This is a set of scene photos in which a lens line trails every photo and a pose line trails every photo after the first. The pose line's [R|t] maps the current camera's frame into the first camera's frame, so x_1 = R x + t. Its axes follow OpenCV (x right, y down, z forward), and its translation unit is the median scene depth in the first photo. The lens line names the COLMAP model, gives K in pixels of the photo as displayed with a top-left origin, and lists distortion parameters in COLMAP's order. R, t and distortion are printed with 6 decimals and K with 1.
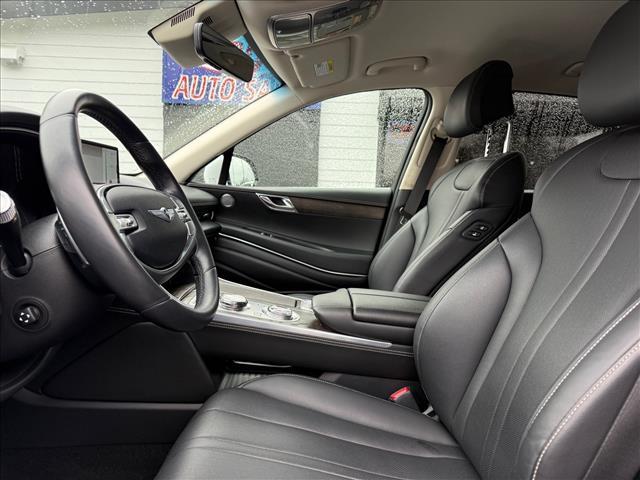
lens RADIAL K [[448.9, 0, 320.0], [0, 448.9, 240.0], [0, 0, 1]] dist [0.044799, -0.000060]
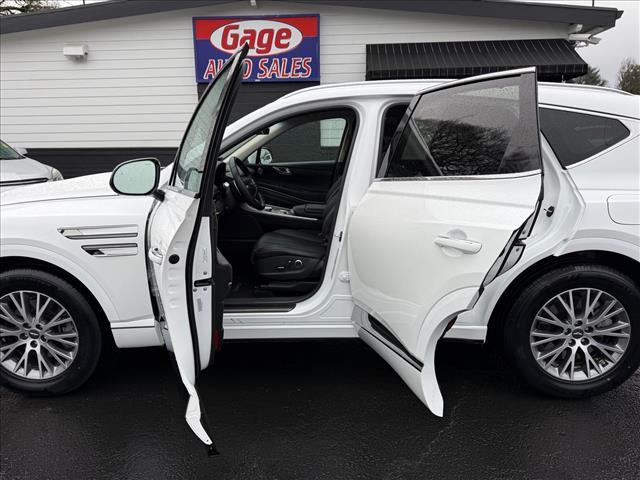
lens RADIAL K [[448.9, 0, 320.0], [0, 448.9, 240.0], [0, 0, 1]] dist [0.044799, -0.000060]
pose [[0.997564, -0.045501, -0.052873, 0.181956], [0.051705, 0.991107, 0.122609, -0.007226], [0.046824, -0.125044, 0.991046, -1.178573]]
